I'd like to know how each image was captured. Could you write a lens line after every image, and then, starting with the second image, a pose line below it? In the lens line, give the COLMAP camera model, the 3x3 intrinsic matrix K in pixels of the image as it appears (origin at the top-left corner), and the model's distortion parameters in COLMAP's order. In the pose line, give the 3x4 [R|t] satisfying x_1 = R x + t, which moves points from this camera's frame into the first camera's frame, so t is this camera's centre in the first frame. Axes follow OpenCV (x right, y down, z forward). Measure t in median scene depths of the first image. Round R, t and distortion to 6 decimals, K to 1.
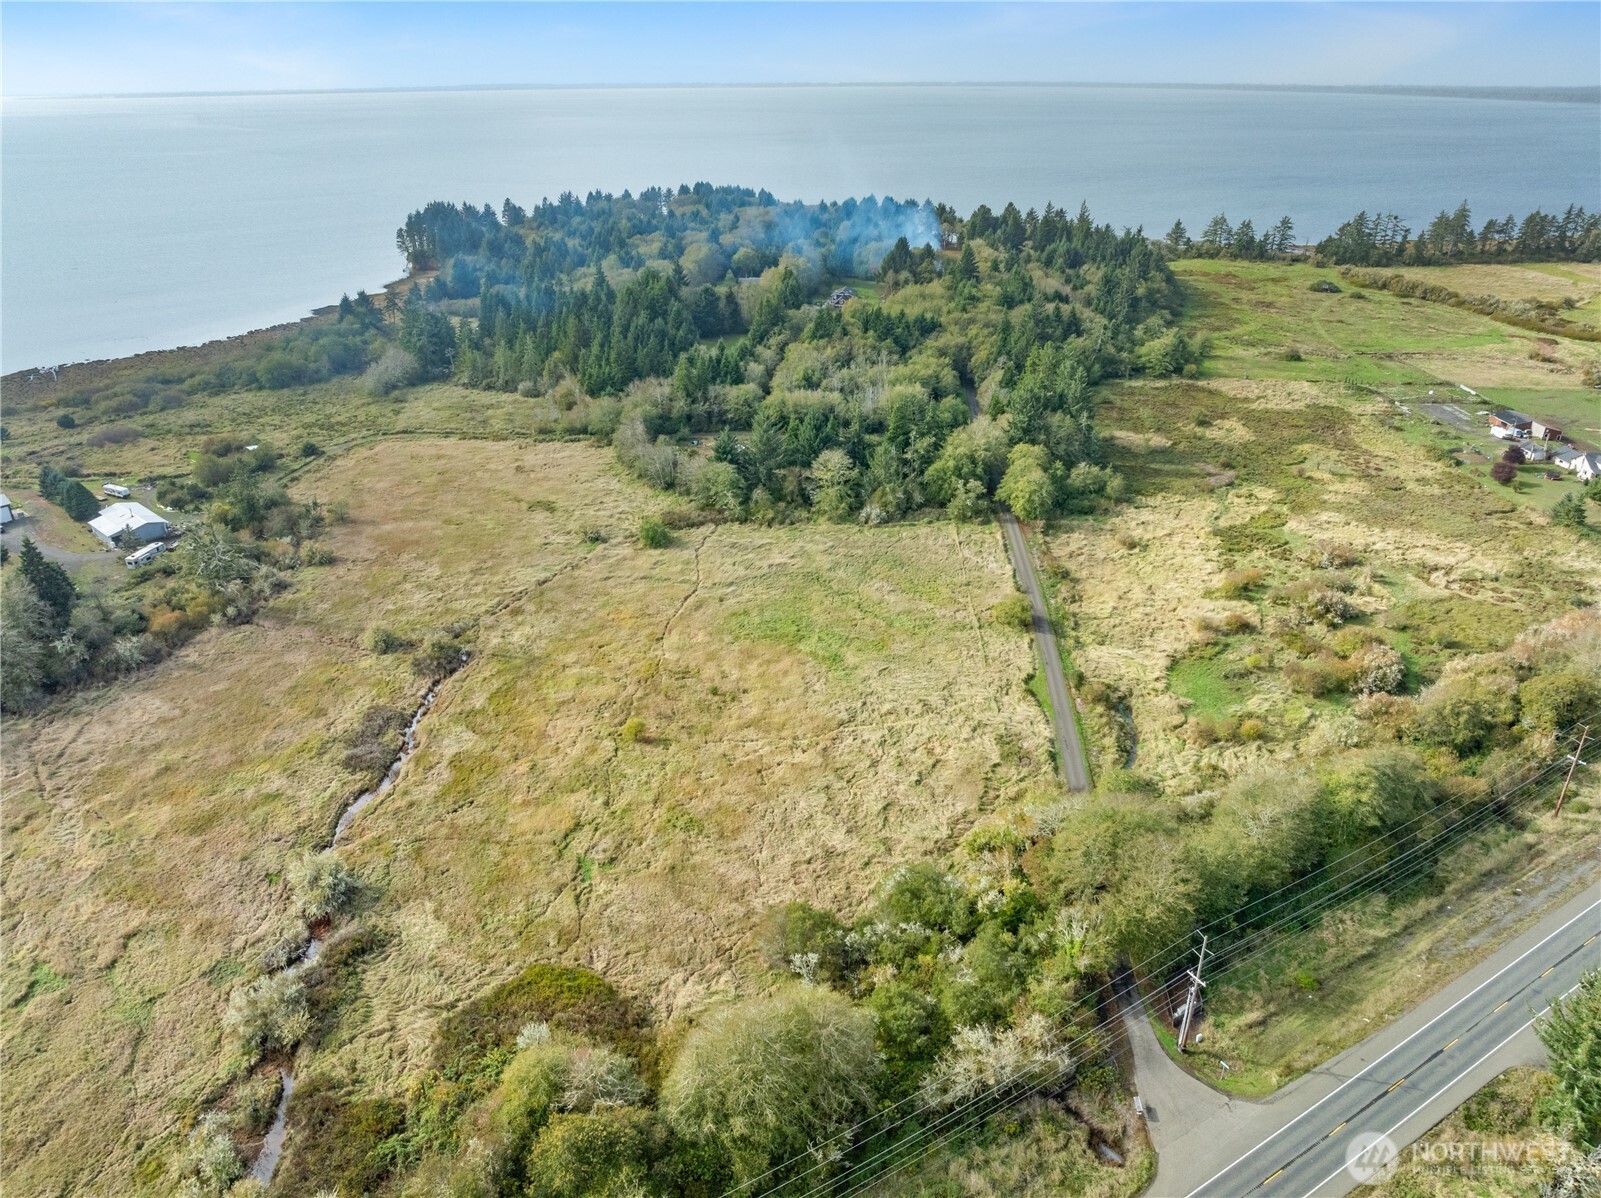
lens RADIAL K [[1125.8, 0, 804.8], [0, 1125.8, 606.0], [0, 0, 1]] dist [-0.045226, 0.011021]
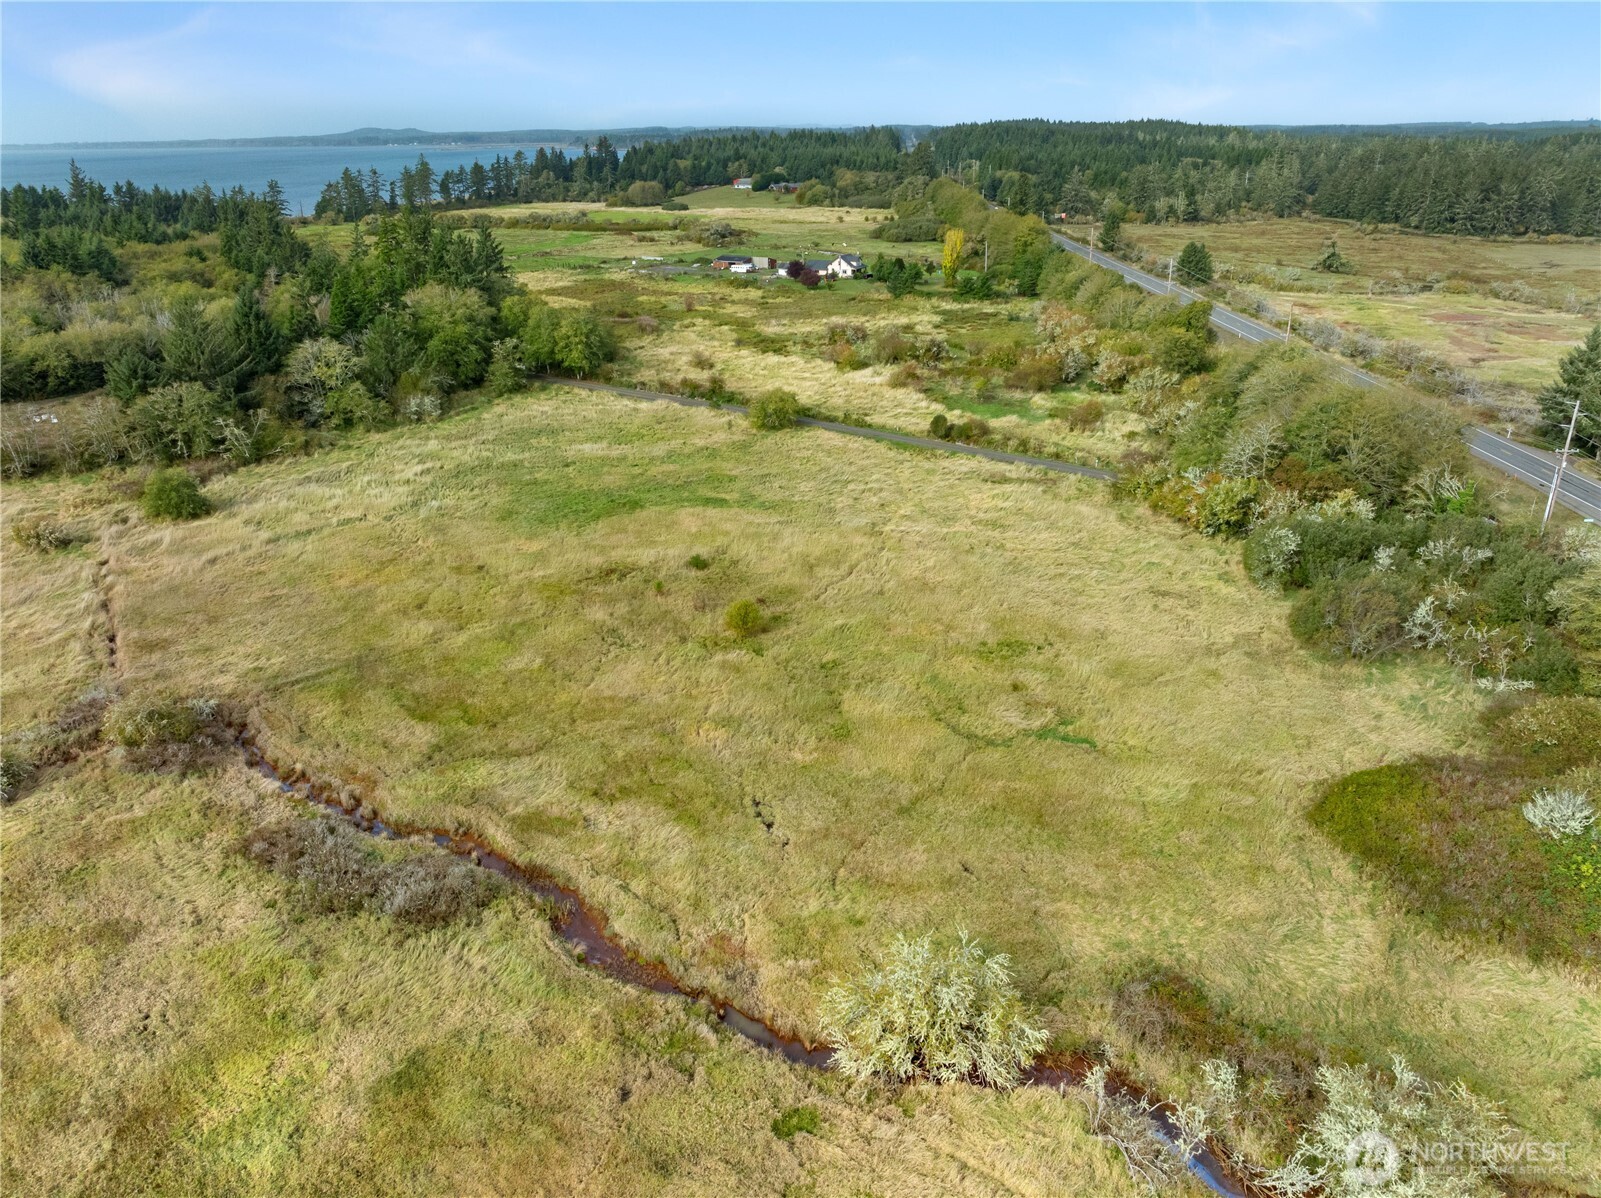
lens RADIAL K [[1125.8, 0, 803.7], [0, 1125.8, 606.4], [0, 0, 1]] dist [-0.045226, 0.011021]
pose [[0.530119, -0.335603, 0.778682, -0.552032], [0.373181, 0.916960, 0.141141, 0.031203], [-0.761387, 0.215767, 0.611338, 0.580739]]
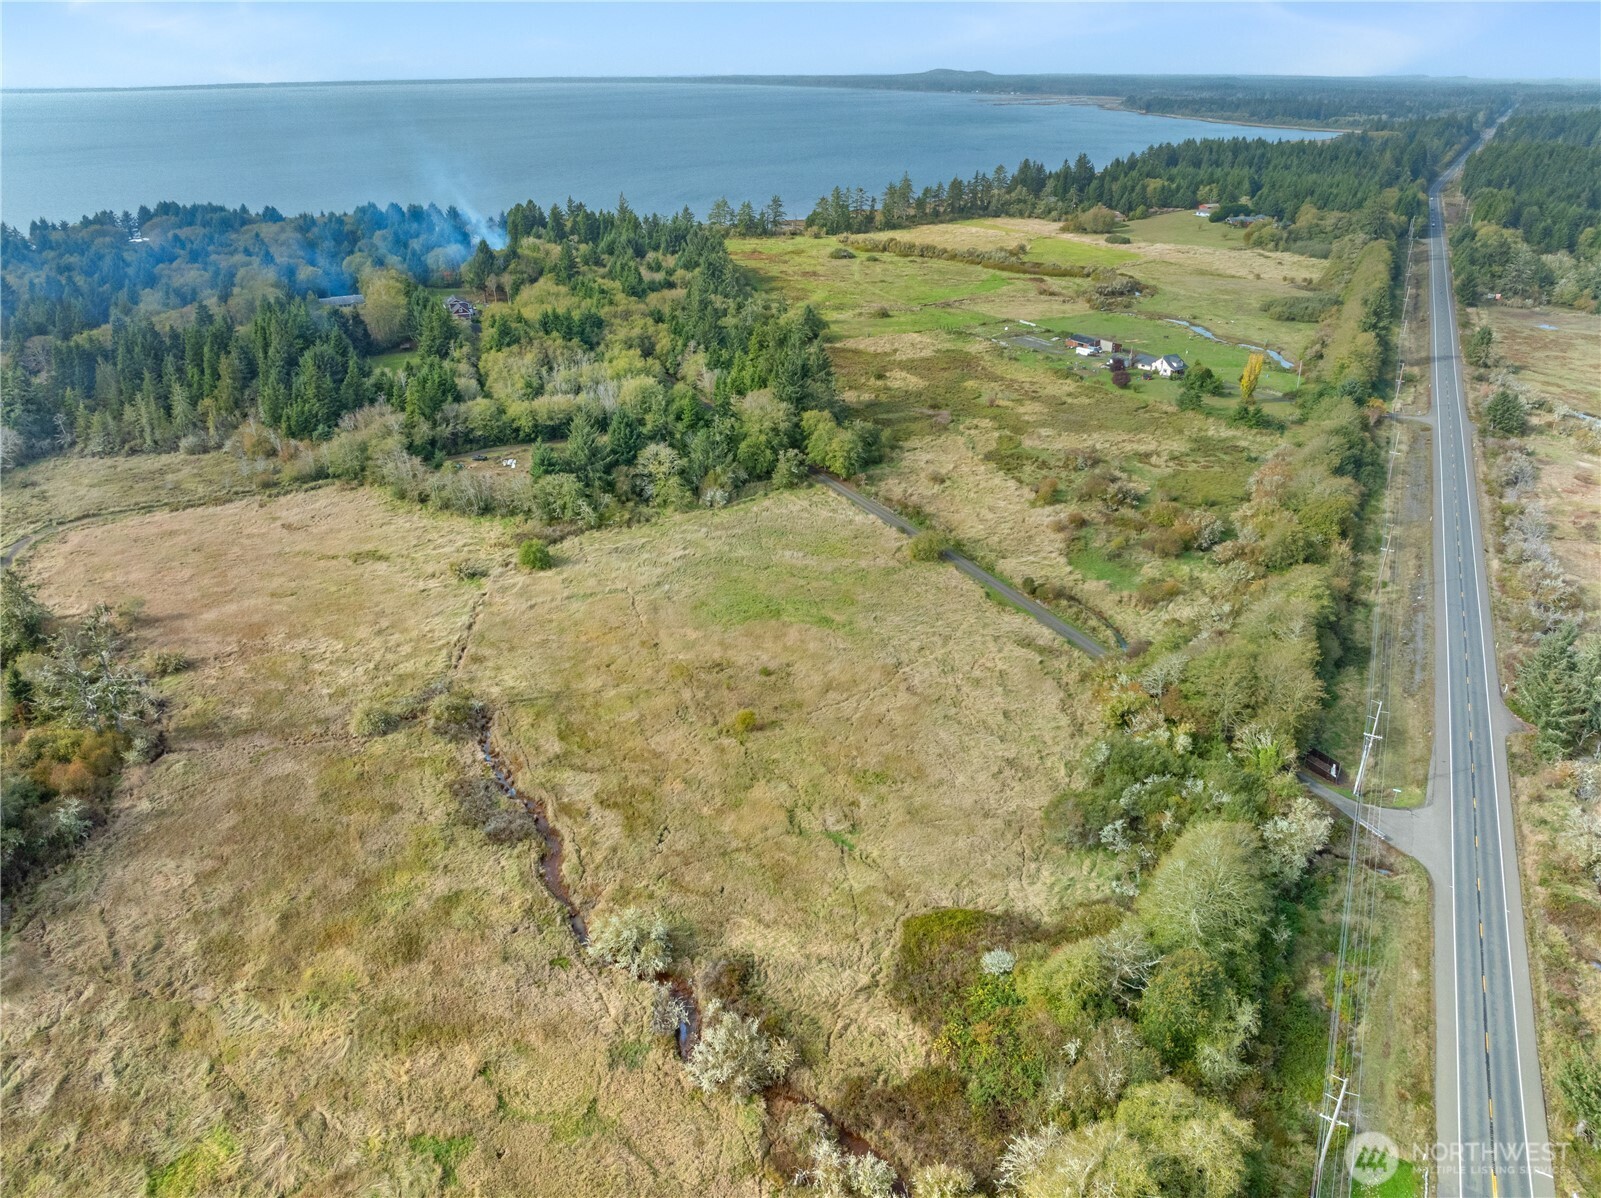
lens RADIAL K [[1125.8, 0, 805.8], [0, 1125.8, 604.6], [0, 0, 1]] dist [-0.045226, 0.011021]
pose [[0.853433, -0.225033, 0.470120, -0.526434], [0.223959, 0.972806, 0.059091, -0.037988], [-0.470633, 0.054857, 0.880622, 0.067810]]
